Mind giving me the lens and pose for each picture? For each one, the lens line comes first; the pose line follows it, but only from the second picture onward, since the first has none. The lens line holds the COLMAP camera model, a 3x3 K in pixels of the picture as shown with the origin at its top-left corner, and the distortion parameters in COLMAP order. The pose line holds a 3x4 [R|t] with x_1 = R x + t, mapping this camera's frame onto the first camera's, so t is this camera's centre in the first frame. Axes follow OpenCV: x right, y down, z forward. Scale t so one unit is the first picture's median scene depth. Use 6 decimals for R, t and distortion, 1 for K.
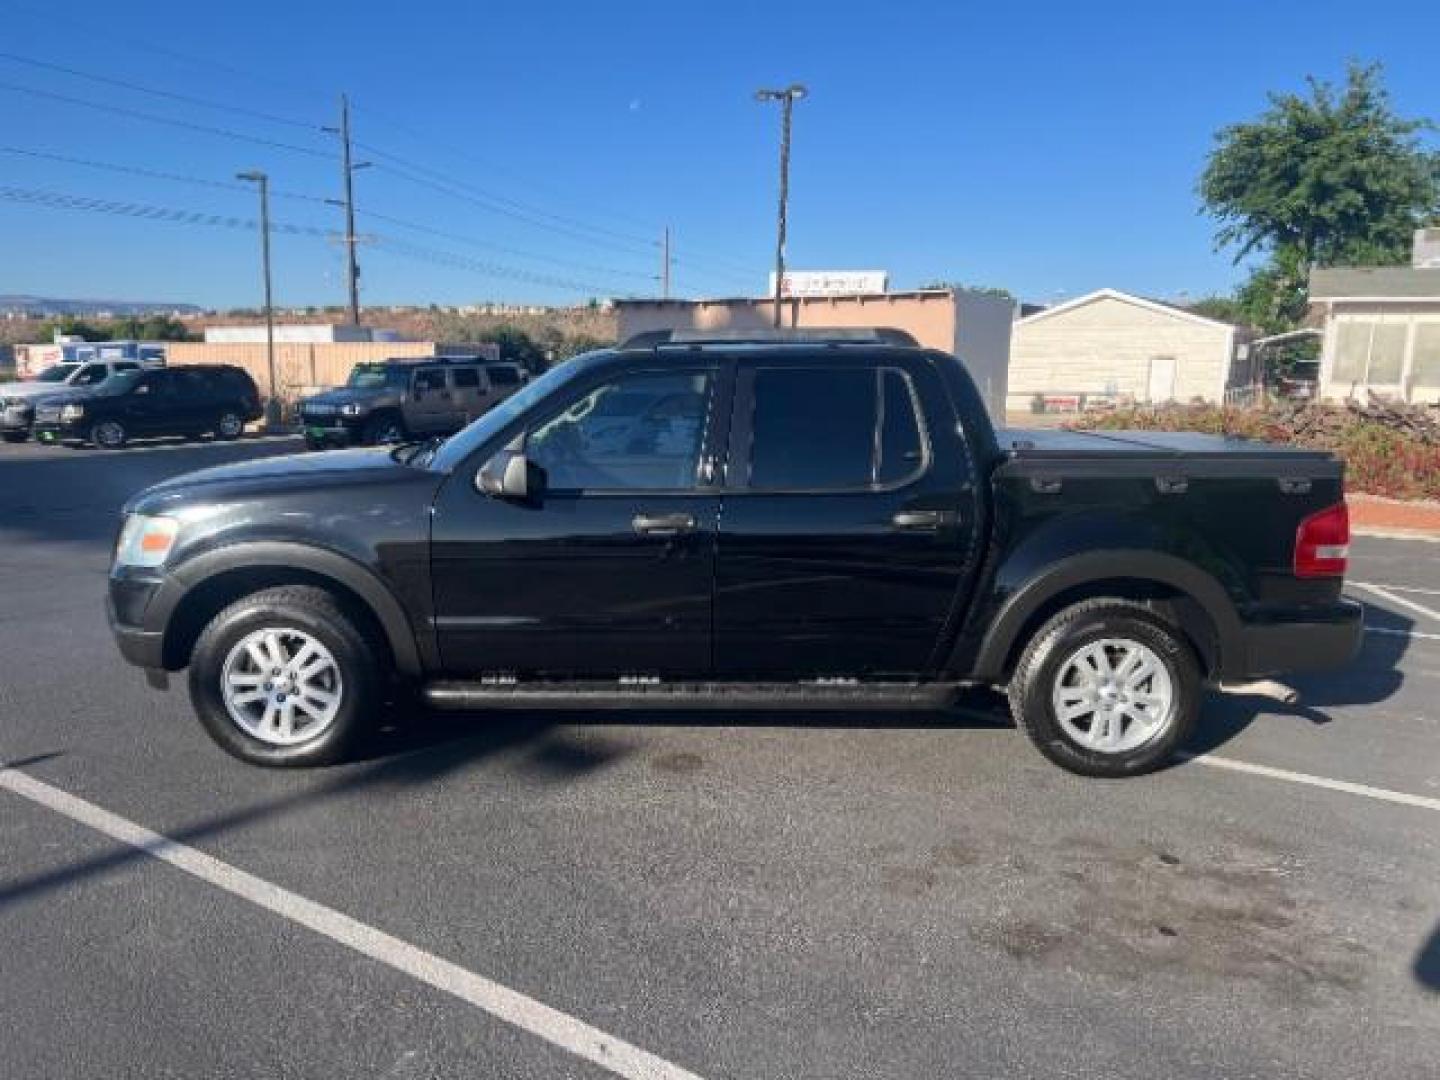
lens RADIAL K [[1074.7, 0, 719.8], [0, 1074.7, 540.3], [0, 0, 1]] dist [0.051897, -0.059196]
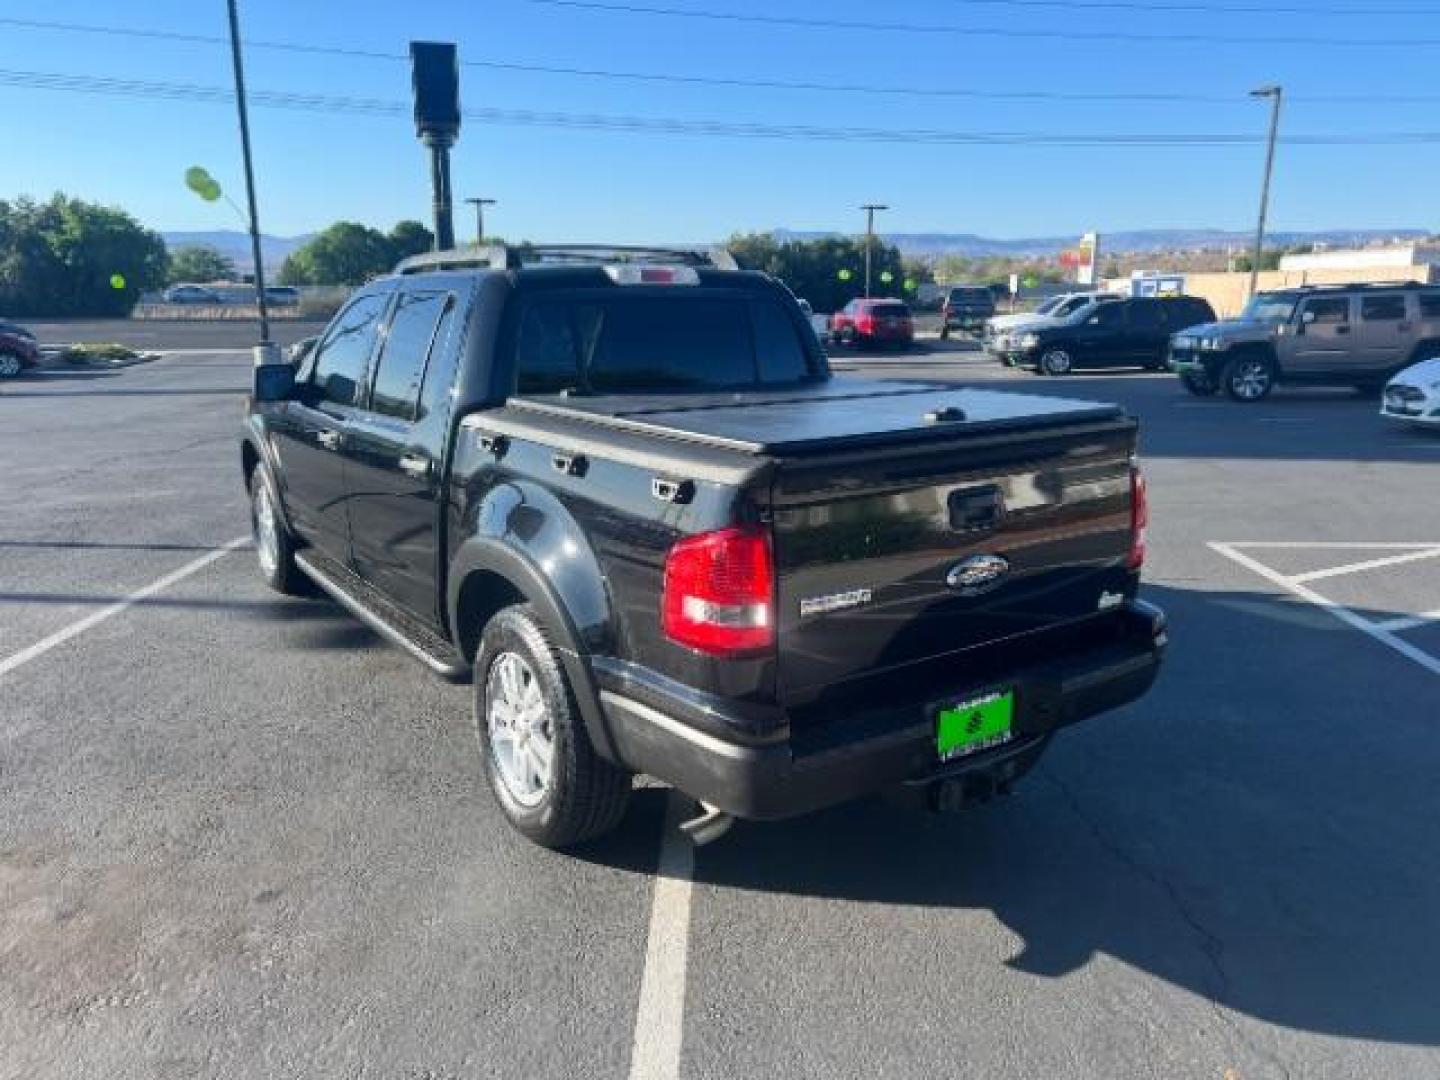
lens RADIAL K [[1074.7, 0, 712.9], [0, 1074.7, 546.6], [0, 0, 1]] dist [0.051897, -0.059196]
pose [[0.551431, 0.182964, -0.813909, 0.173008], [-0.129681, 0.982592, 0.133024, -0.016285], [0.824079, 0.032195, 0.565559, 0.115803]]
